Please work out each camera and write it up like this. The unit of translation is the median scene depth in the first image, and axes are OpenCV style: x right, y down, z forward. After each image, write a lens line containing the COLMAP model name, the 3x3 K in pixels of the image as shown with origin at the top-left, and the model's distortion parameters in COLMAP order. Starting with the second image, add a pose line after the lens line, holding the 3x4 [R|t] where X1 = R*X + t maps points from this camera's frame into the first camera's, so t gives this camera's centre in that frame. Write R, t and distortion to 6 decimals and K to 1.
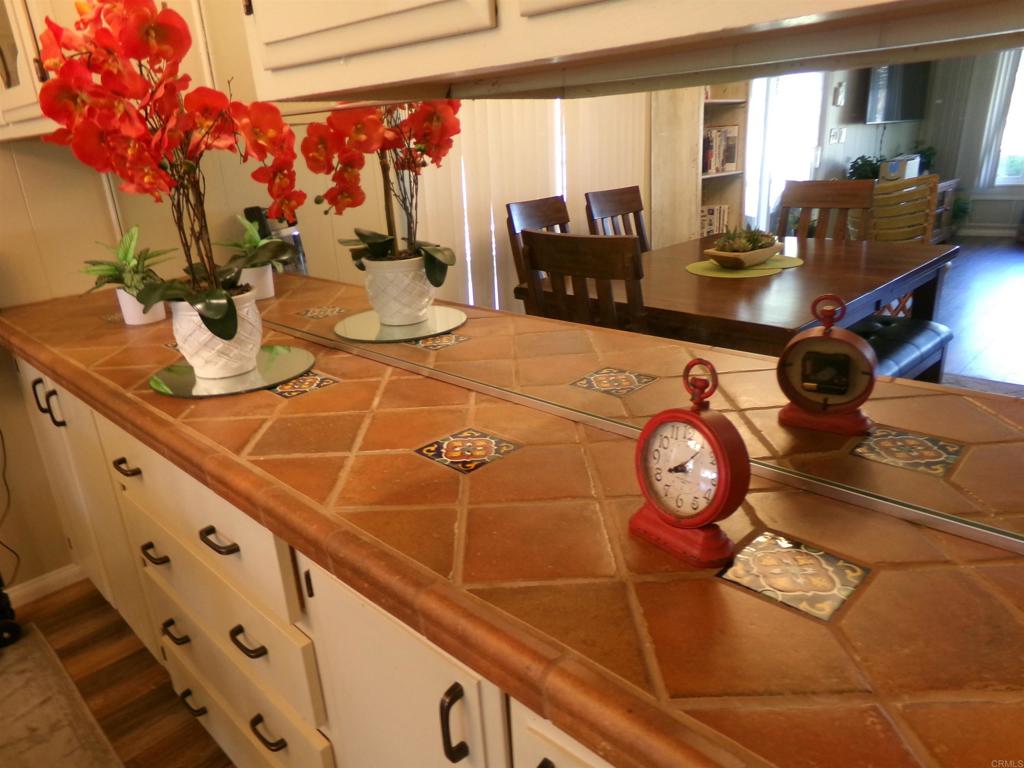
lens RADIAL K [[686.3, 0, 492.2], [0, 686.3, 384.7], [0, 0, 1]] dist [0.007640, 0.008822]
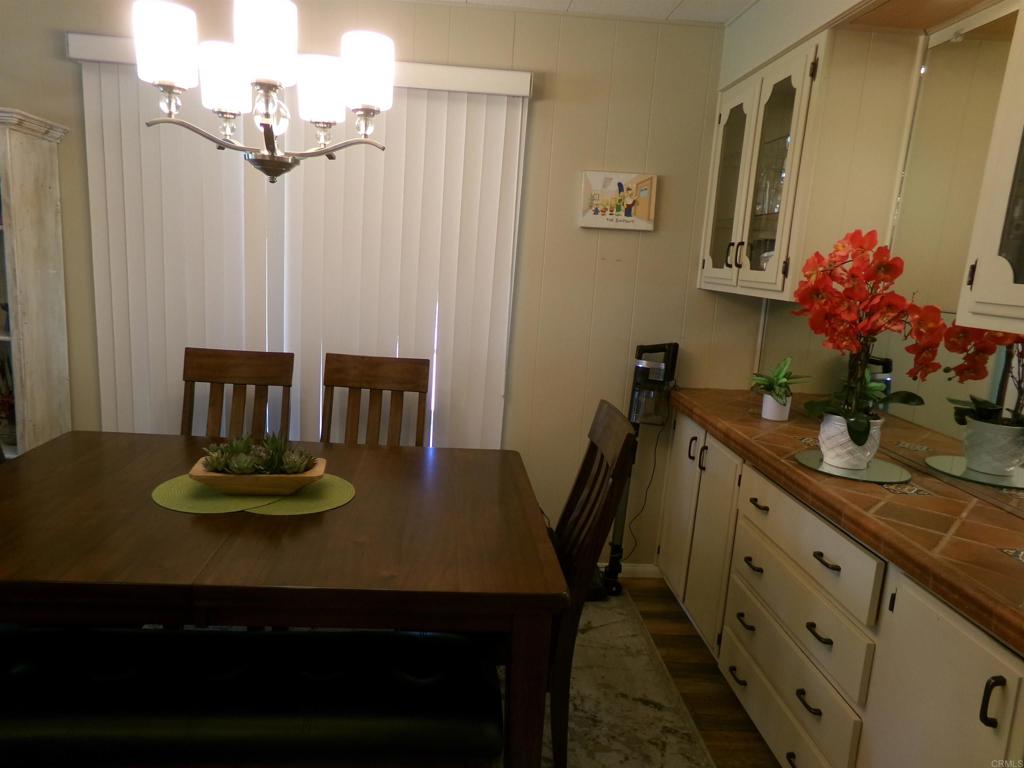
lens RADIAL K [[686.3, 0, 492.2], [0, 686.3, 384.7], [0, 0, 1]] dist [0.007640, 0.008822]
pose [[0.730252, 0.221800, -0.646170, -0.013814], [-0.324497, 0.944938, -0.042368, 0.131956], [0.601193, 0.240619, 0.762016, -0.680046]]
